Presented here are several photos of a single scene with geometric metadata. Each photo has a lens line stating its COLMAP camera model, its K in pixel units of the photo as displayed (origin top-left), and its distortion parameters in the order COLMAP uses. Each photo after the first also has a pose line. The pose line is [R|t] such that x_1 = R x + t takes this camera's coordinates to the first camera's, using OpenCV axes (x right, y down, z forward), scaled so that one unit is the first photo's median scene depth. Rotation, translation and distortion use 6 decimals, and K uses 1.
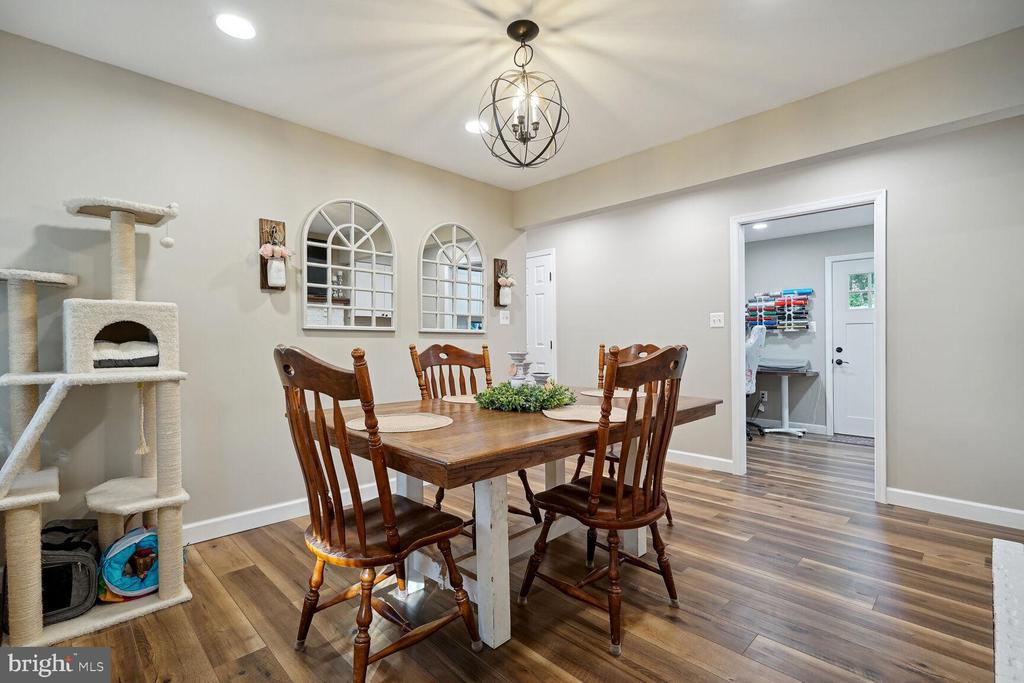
lens RADIAL K [[466.7, 0, 514.8], [0, 466.7, 340.3], [0, 0, 1]] dist [-0.007498, 0.005843]
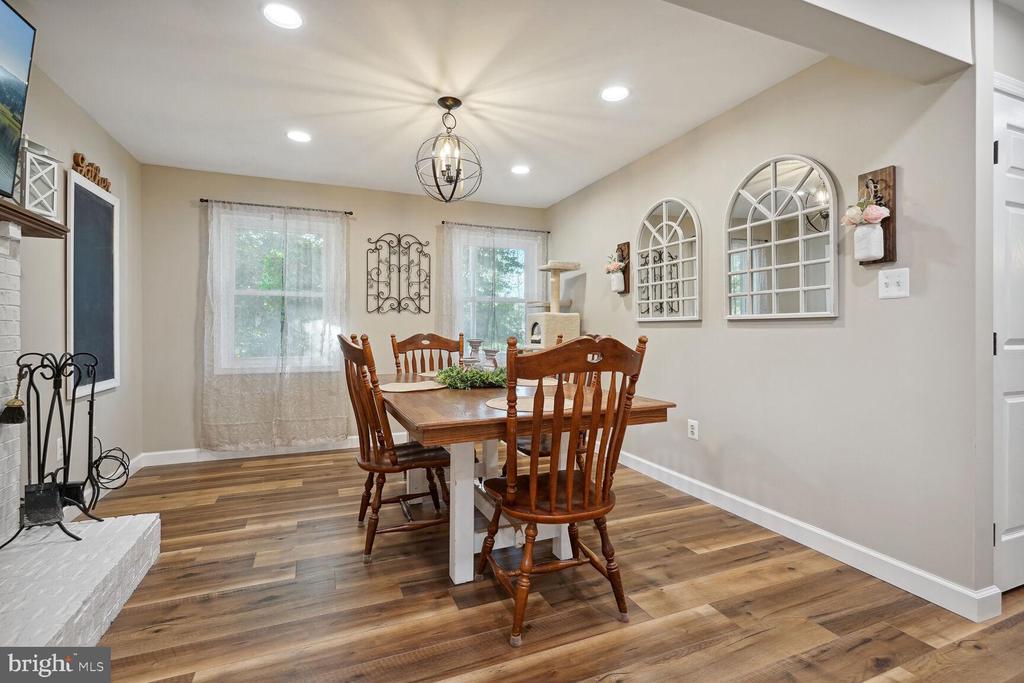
lens RADIAL K [[466.7, 0, 507.5], [0, 466.7, 332.2], [0, 0, 1]] dist [-0.007498, 0.005843]
pose [[-0.380434, 0.005442, -0.924792, 0.531184], [0.010982, 0.999939, 0.001366, -0.001943], [0.924743, -0.009637, -0.380470, 0.736104]]
